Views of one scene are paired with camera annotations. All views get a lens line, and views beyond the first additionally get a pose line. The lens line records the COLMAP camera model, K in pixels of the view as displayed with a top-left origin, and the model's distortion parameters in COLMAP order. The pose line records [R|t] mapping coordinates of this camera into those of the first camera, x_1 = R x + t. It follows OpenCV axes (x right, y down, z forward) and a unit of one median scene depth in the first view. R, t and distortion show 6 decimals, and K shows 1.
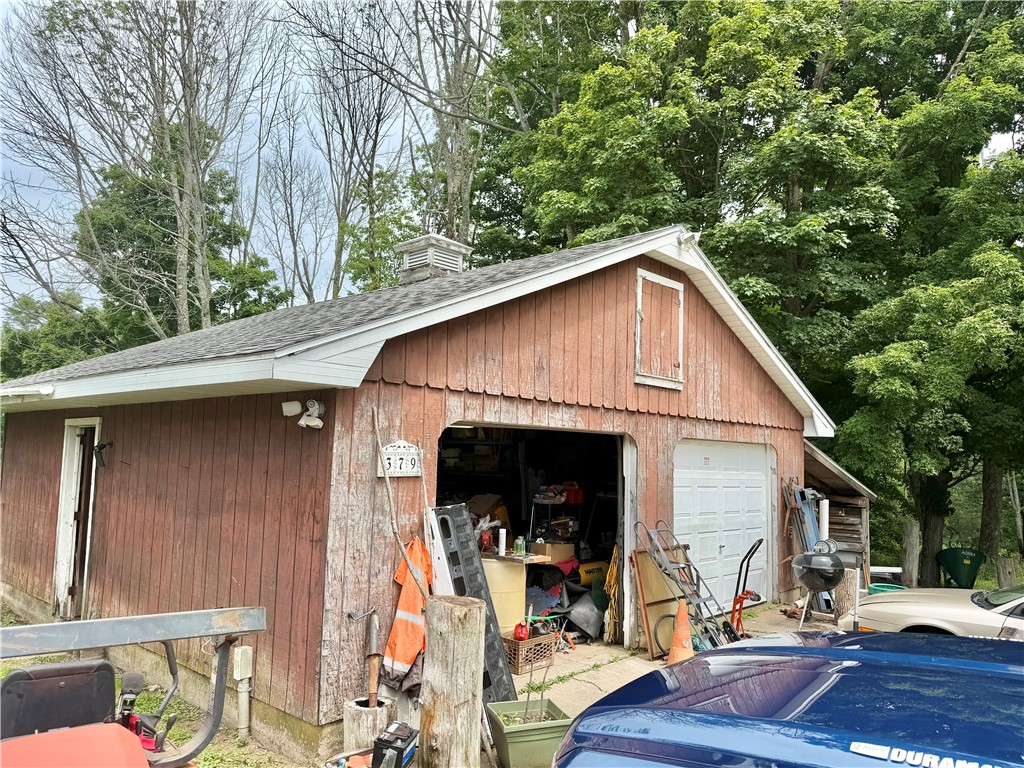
lens RADIAL K [[734.8, 0, 511.6], [0, 734.8, 390.5], [0, 0, 1]] dist [0.059578, -0.000712]
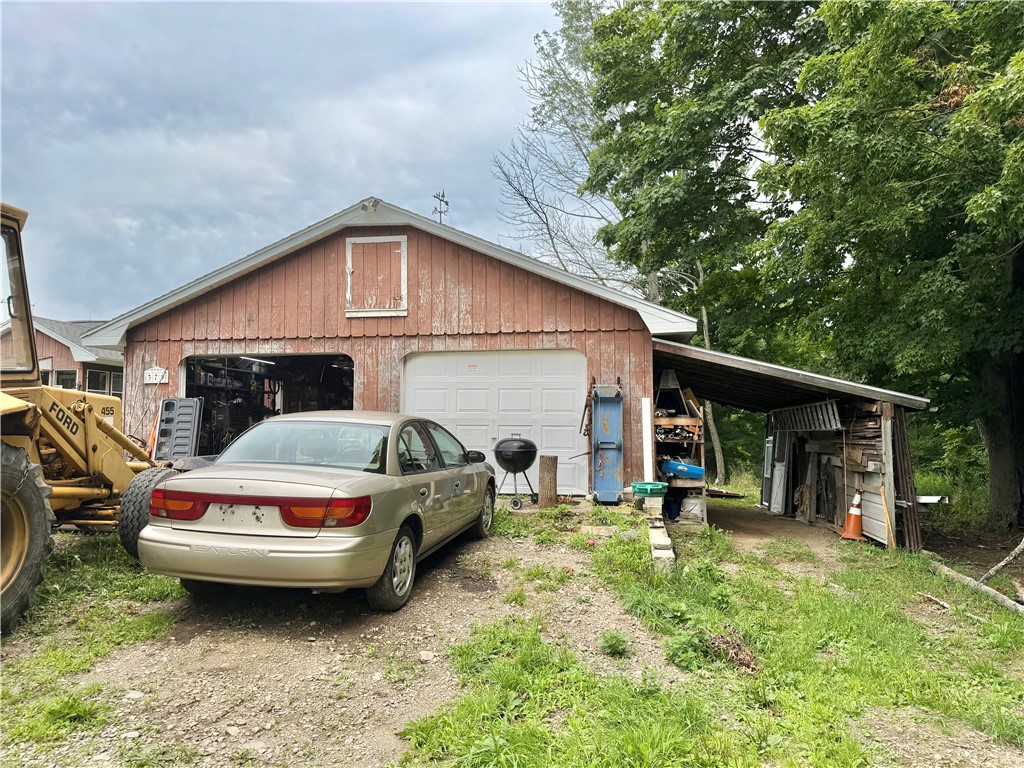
lens RADIAL K [[734.8, 0, 511.9], [0, 734.8, 381.1], [0, 0, 1]] dist [0.059578, -0.000712]
pose [[0.568512, -0.071114, -0.819596, 1.741564], [0.096290, 0.995161, -0.019556, 0.197642], [0.817021, -0.067801, 0.572608, 0.471908]]
